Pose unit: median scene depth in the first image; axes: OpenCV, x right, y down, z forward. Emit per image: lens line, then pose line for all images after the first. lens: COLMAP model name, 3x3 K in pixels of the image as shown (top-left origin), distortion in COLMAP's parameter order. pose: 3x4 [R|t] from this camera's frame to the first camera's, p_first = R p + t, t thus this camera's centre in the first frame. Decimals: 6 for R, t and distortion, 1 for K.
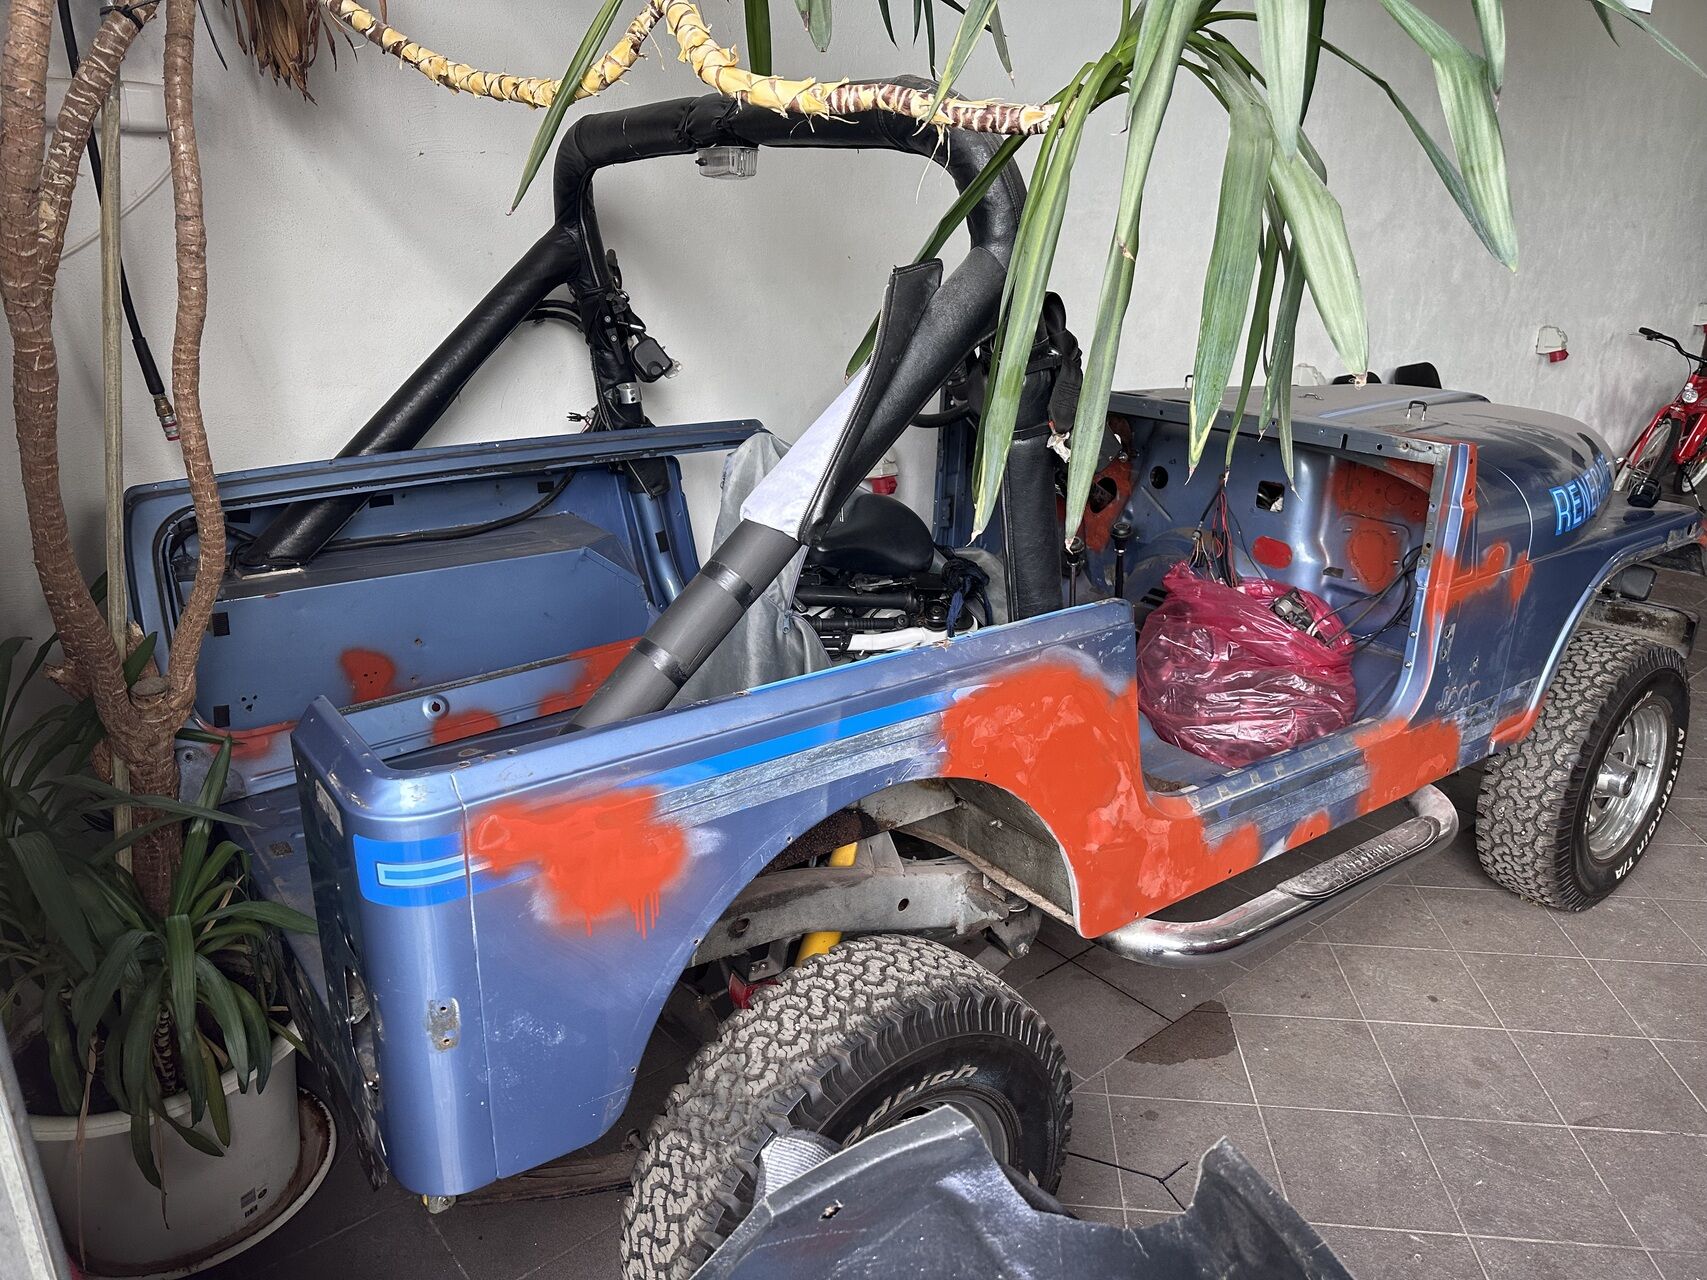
lens RADIAL K [[1192.6, 0, 853.5], [0, 1192.6, 640.0], [0, 0, 1]] dist [0.039206, -0.004002]
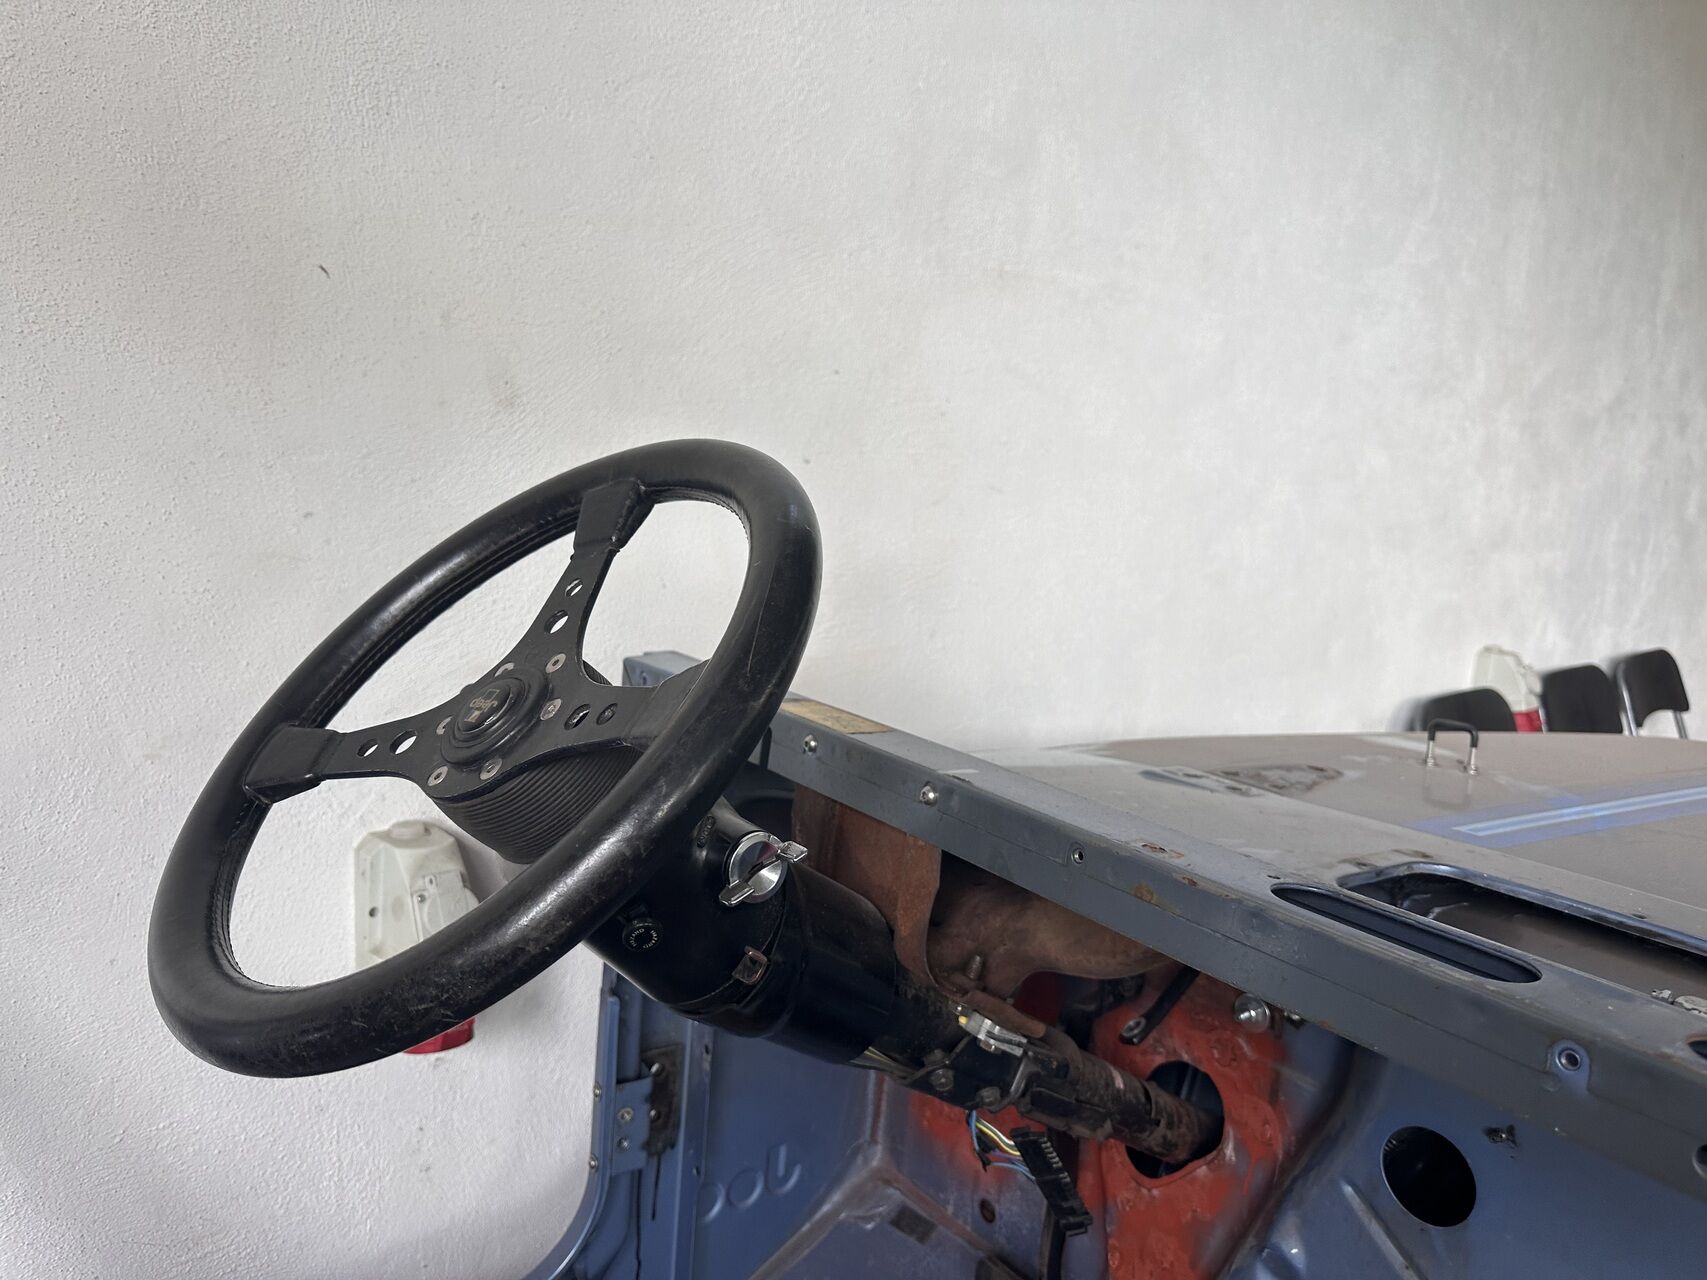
lens RADIAL K [[1192.6, 0, 853.5], [0, 1192.6, 640.0], [0, 0, 1]] dist [0.039206, -0.004002]
pose [[0.998652, 0.047090, 0.021829, 0.117470], [-0.042438, 0.982940, -0.178962, -0.180684], [-0.029884, 0.177795, 0.983614, 0.694647]]
